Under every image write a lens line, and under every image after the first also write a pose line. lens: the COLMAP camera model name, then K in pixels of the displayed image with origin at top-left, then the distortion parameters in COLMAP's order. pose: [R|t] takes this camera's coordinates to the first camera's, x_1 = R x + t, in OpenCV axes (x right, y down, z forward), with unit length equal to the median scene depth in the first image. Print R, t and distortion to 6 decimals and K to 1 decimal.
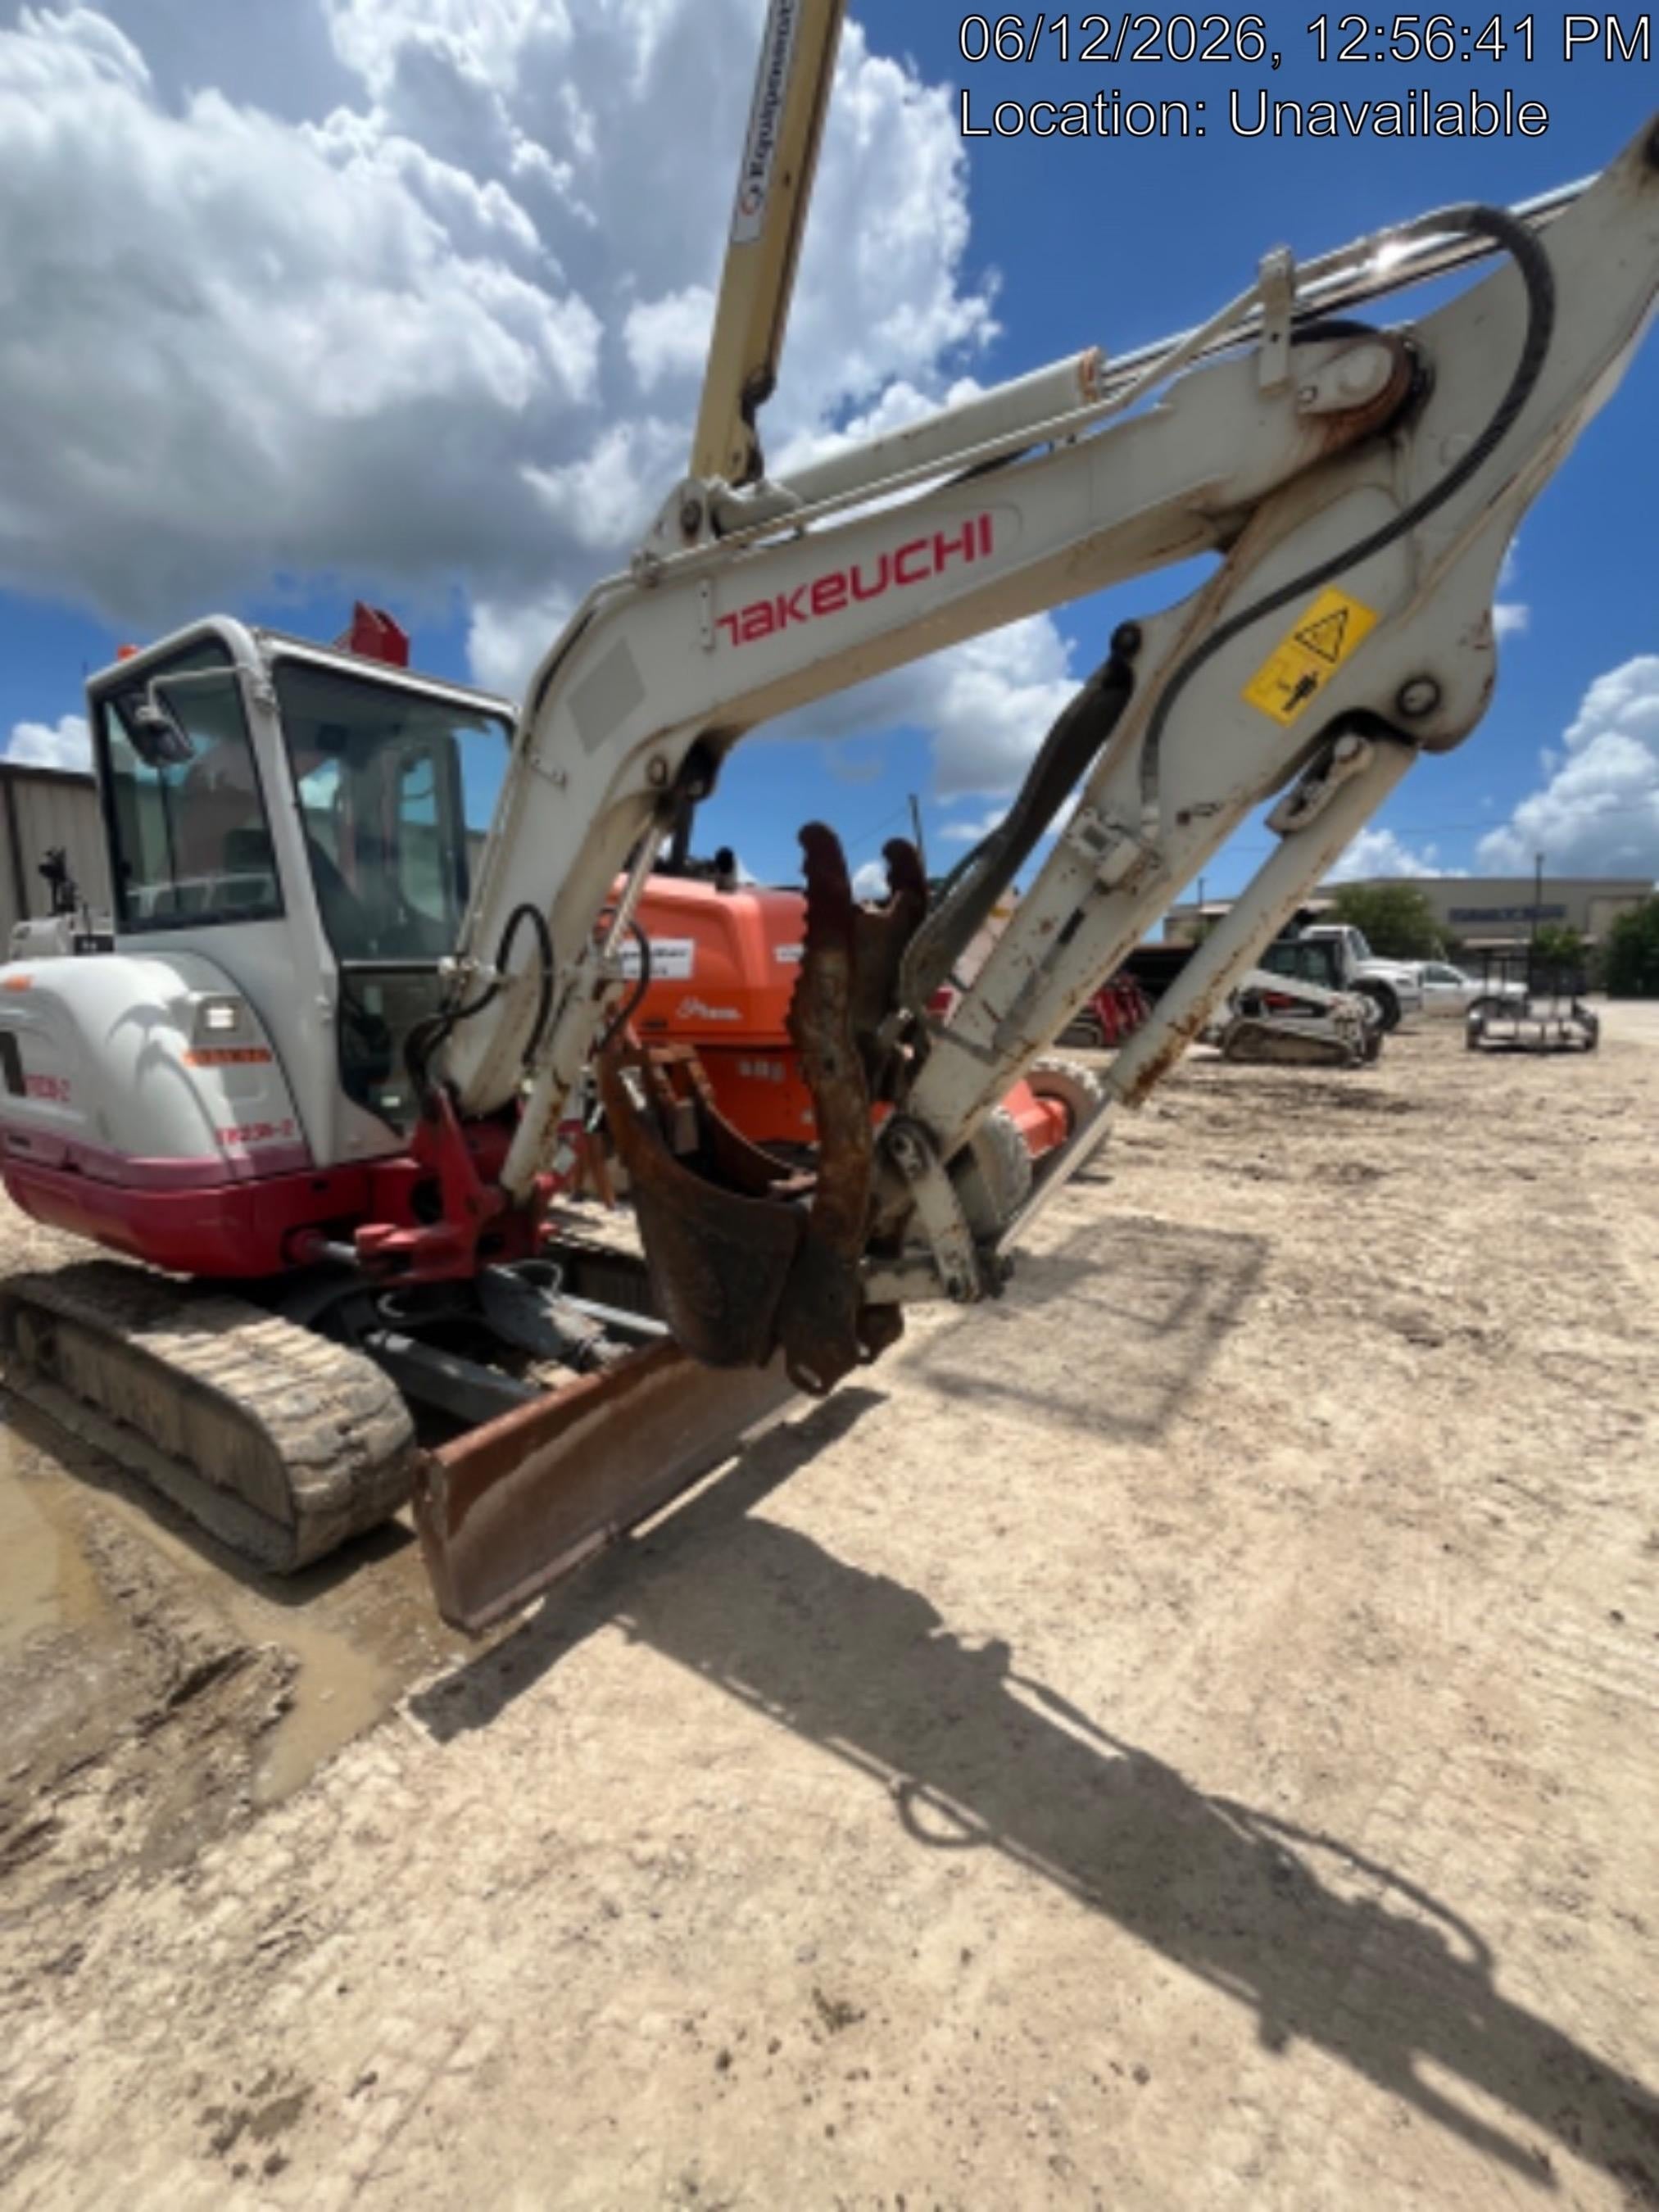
lens RADIAL K [[897.9, 0, 847.5], [0, 897.9, 1097.2], [0, 0, 1]] dist [-0.005304, 0.000169]
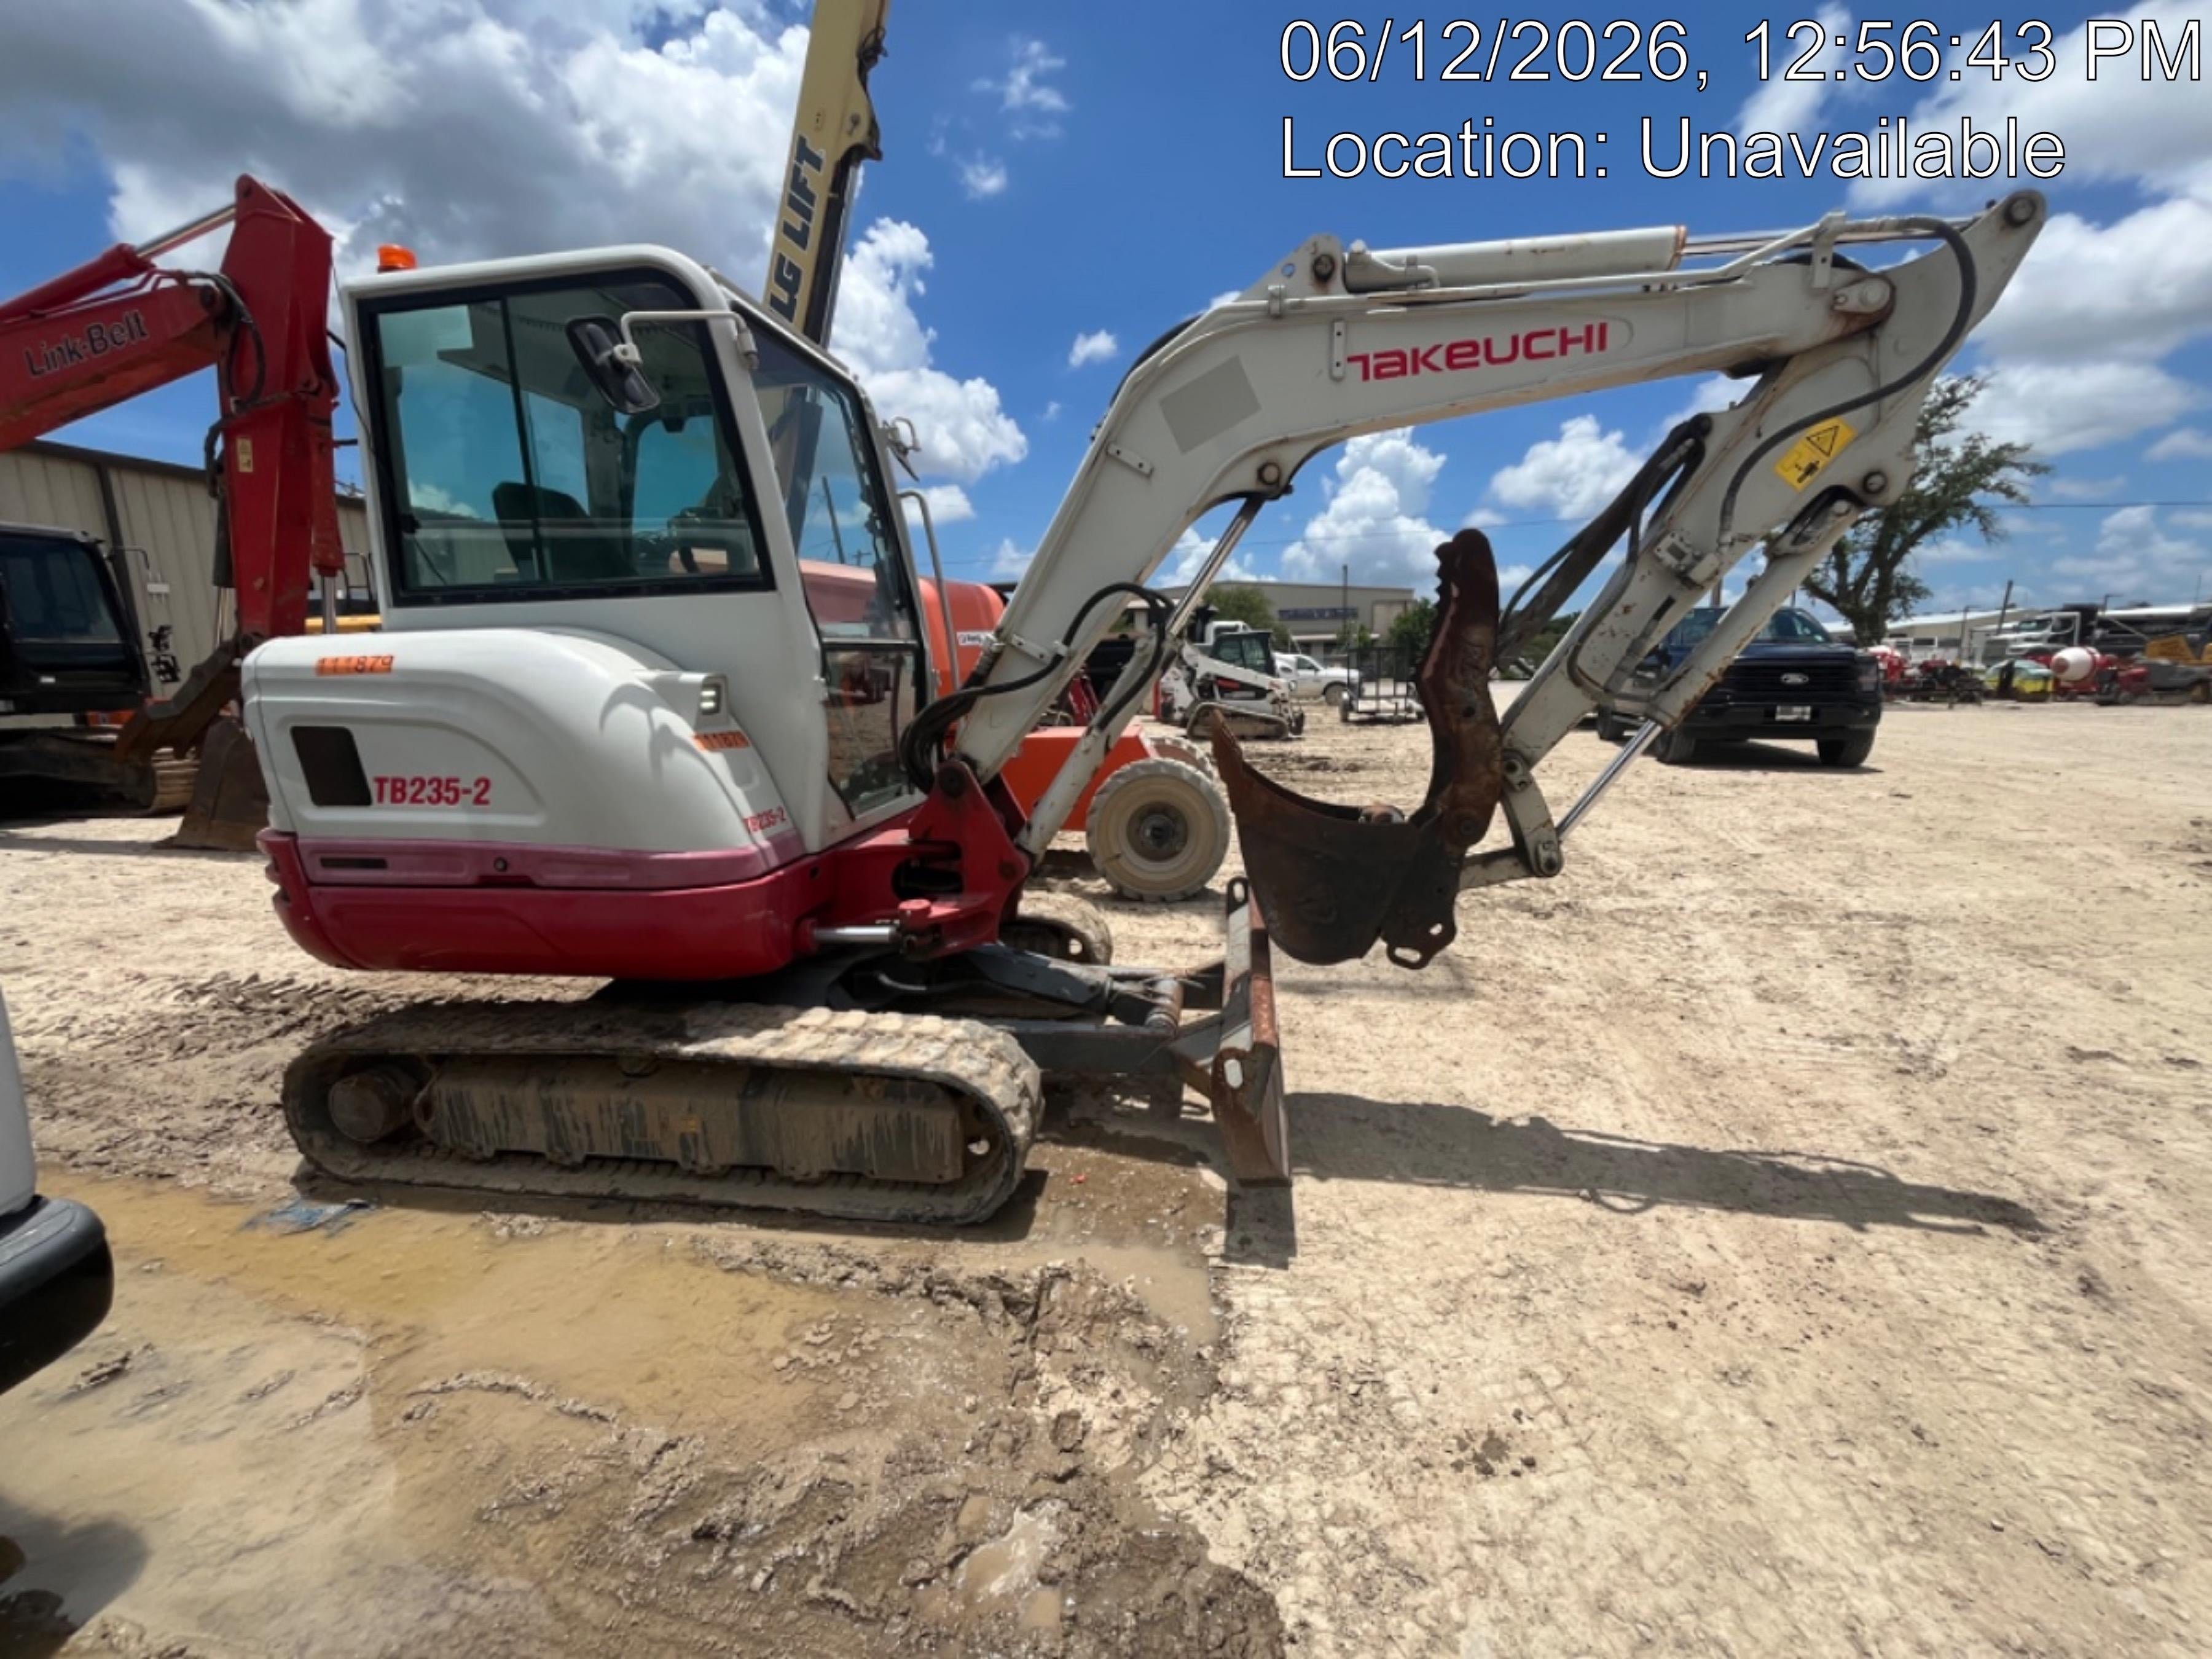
lens RADIAL K [[897.9, 0, 1106.0], [0, 897.9, 829.5], [0, 0, 1]] dist [-0.005304, 0.000169]
pose [[0.910516, -0.081643, 0.405334, -1.059403], [0.064947, 0.996383, 0.054801, 0.031283], [-0.408341, -0.023572, 0.912525, -0.012014]]
